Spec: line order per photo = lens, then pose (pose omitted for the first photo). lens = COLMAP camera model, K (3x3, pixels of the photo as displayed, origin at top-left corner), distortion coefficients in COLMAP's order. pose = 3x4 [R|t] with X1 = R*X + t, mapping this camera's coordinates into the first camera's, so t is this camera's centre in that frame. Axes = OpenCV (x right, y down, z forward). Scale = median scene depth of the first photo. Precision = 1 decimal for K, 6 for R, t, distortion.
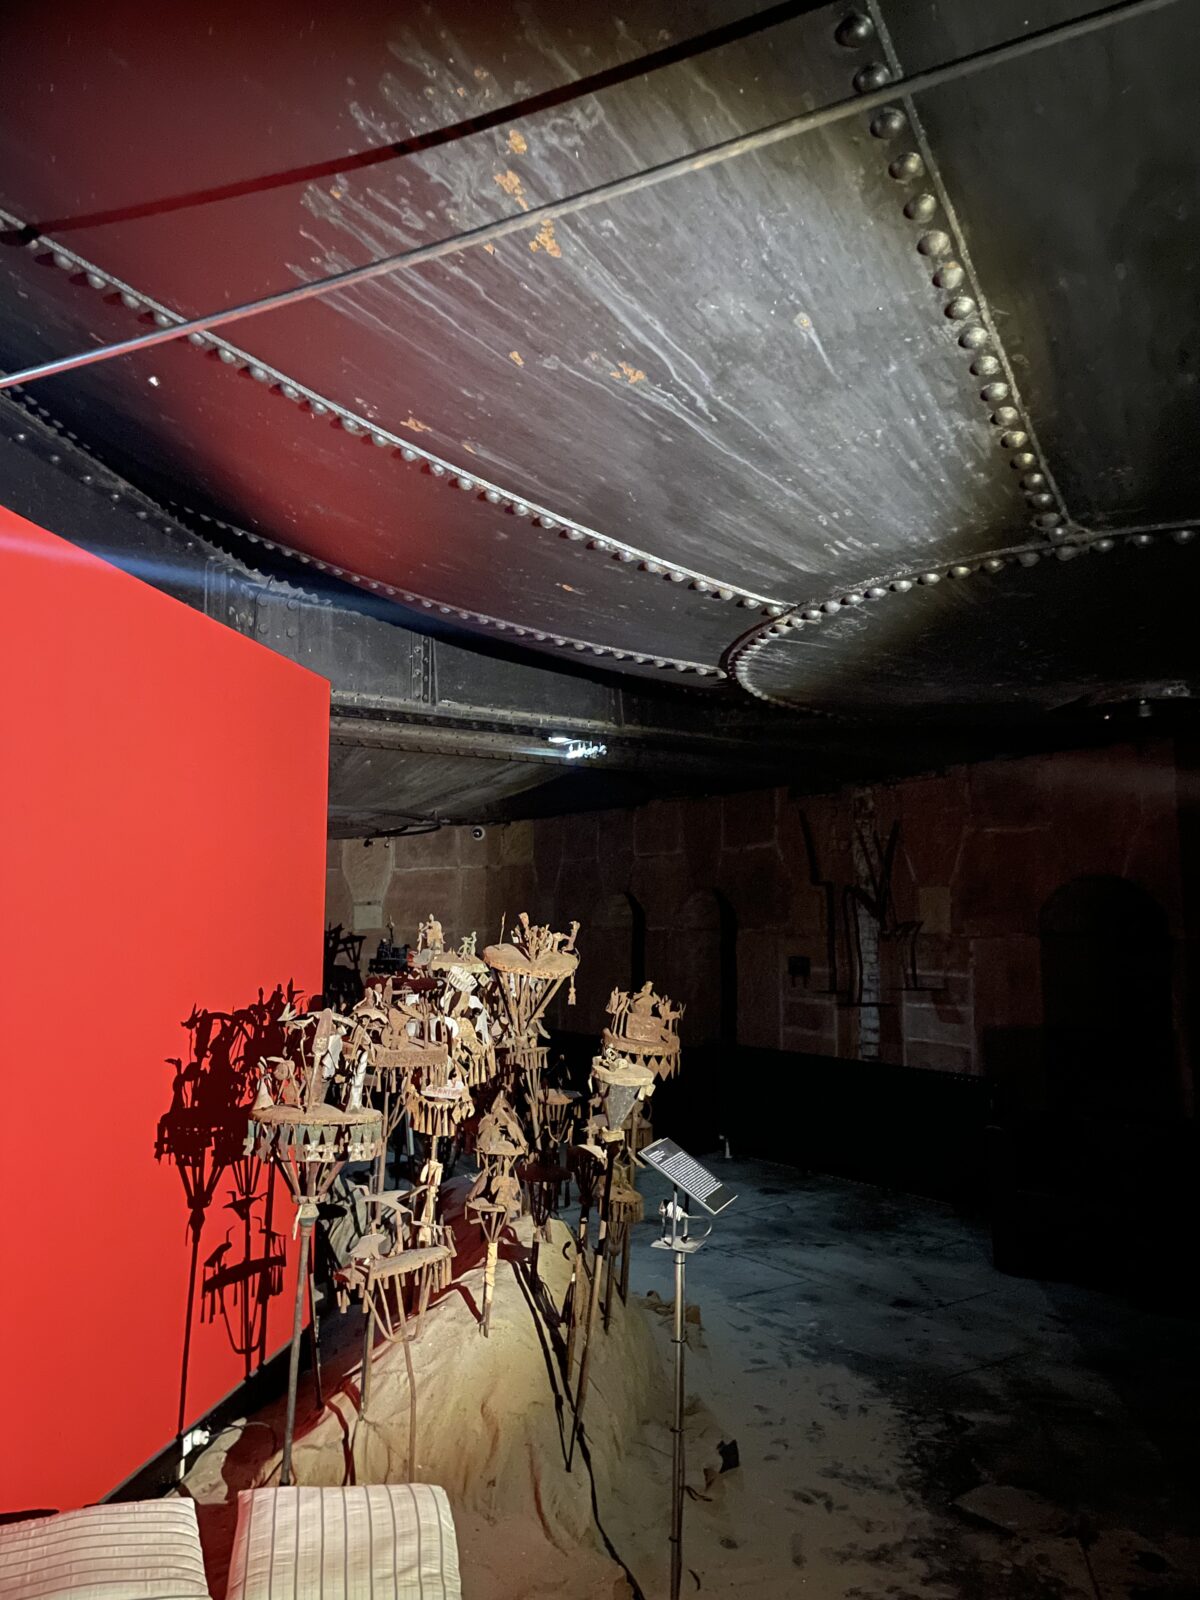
lens RADIAL K [[1196.3, 0, 600.0], [0, 1196.3, 800.0], [0, 0, 1]] dist [0.001654, 0.000727]
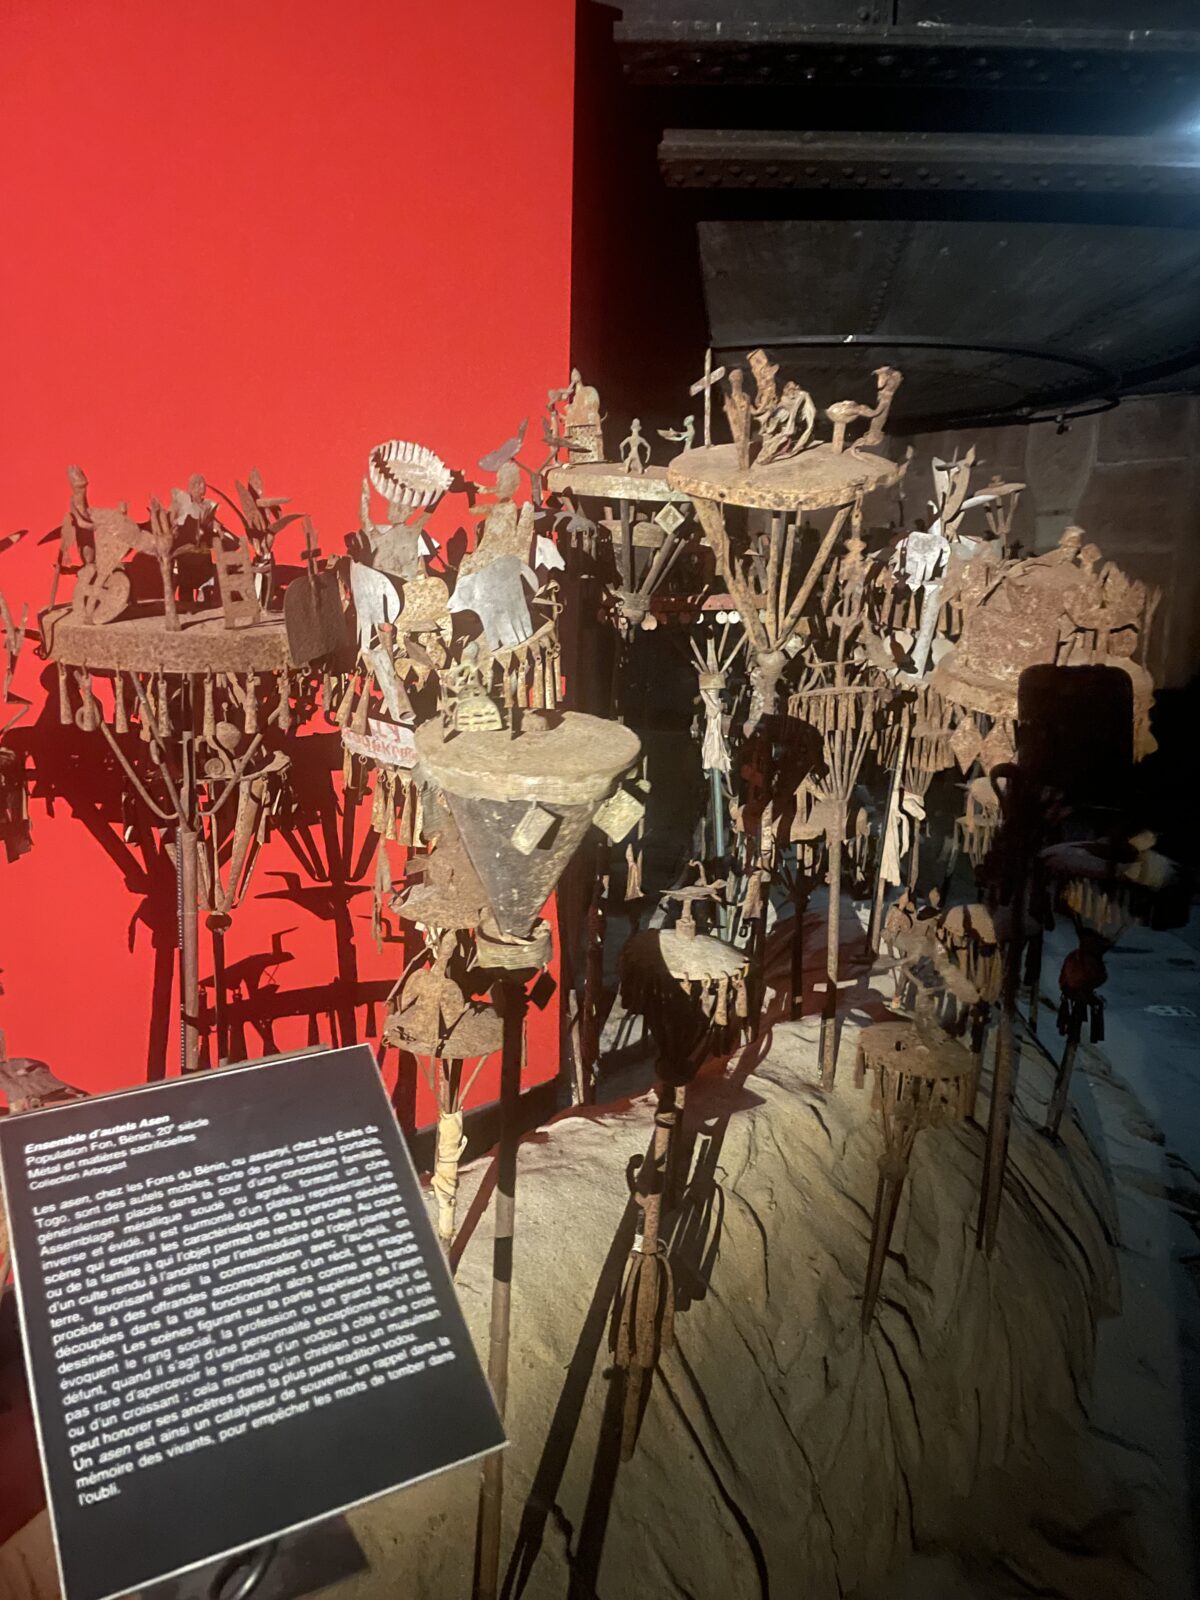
lens RADIAL K [[1196.3, 0, 600.0], [0, 1196.3, 800.0], [0, 0, 1]] dist [0.001654, 0.000727]
pose [[0.786950, 0.146032, -0.599487, 0.157800], [0.030783, 0.961087, 0.274524, 0.126318], [0.616249, -0.234491, 0.751832, 0.620693]]
